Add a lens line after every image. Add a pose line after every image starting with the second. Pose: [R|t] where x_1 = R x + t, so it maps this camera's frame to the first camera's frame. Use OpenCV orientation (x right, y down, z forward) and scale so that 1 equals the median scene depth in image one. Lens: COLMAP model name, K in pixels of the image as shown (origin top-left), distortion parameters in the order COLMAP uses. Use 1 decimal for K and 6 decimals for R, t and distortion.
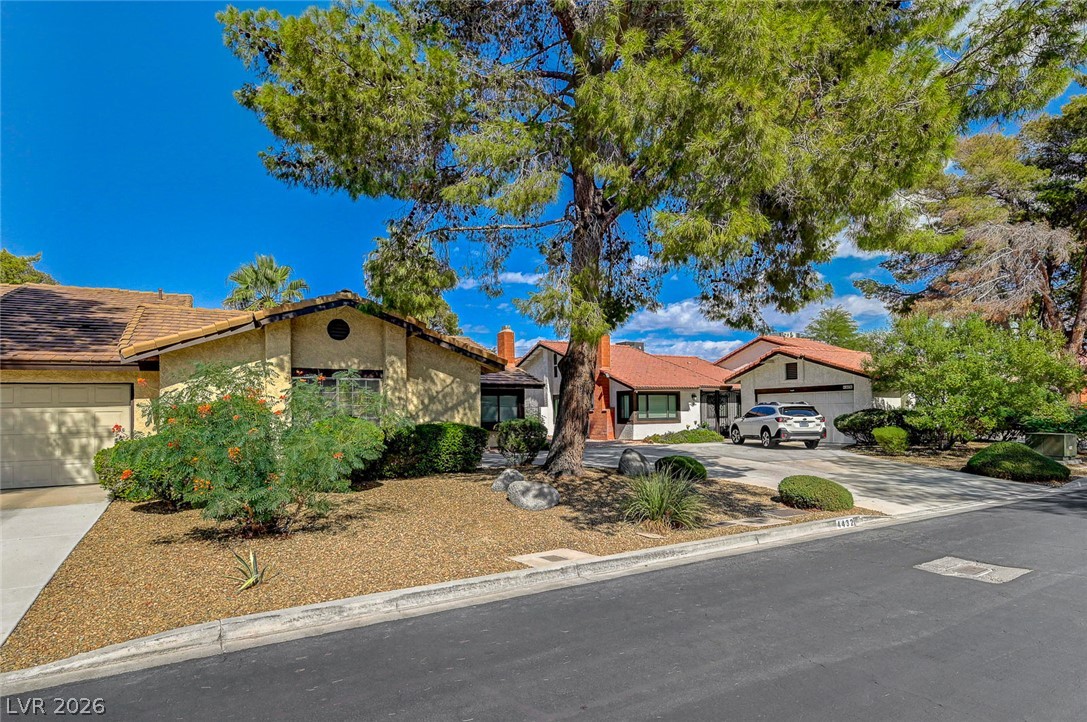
lens RADIAL K [[582.1, 0, 567.3], [0, 582.1, 378.0], [0, 0, 1]] dist [0.011912, -0.000322]
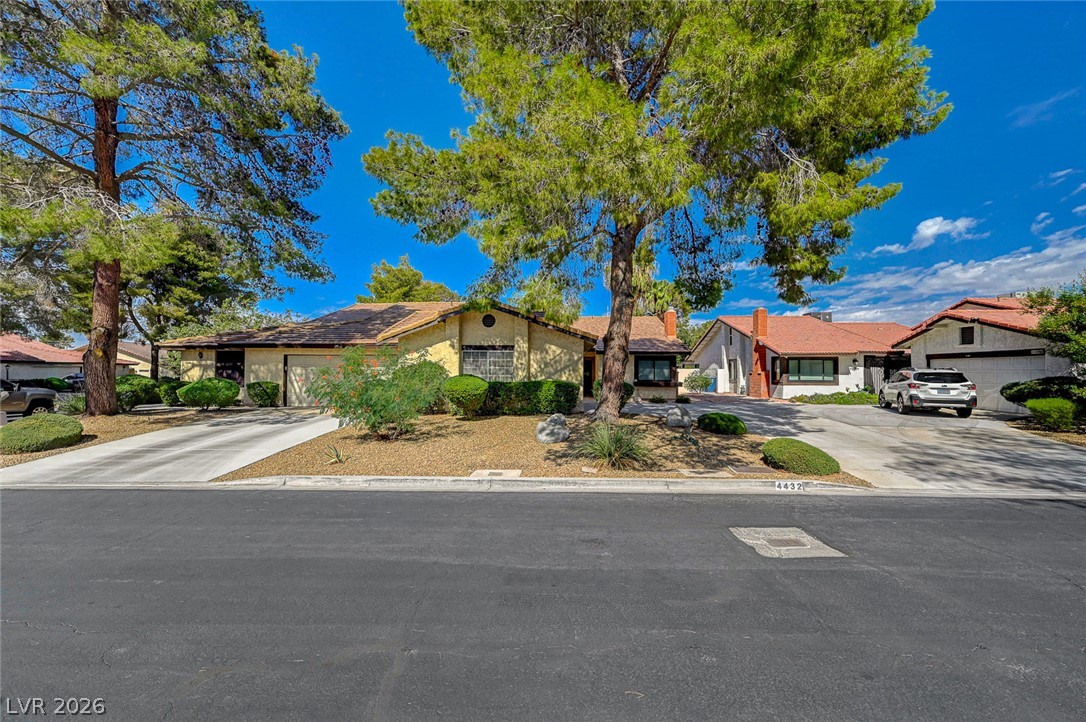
lens RADIAL K [[428.8, 0, 562.0], [0, 428.8, 368.7], [0, 0, 1]] dist [0.004241, 0.000819]
pose [[0.850074, 0.013309, -0.526494, 0.242627], [0.015768, 0.998589, 0.050702, -0.004629], [0.526426, -0.051402, 0.848665, 0.060241]]
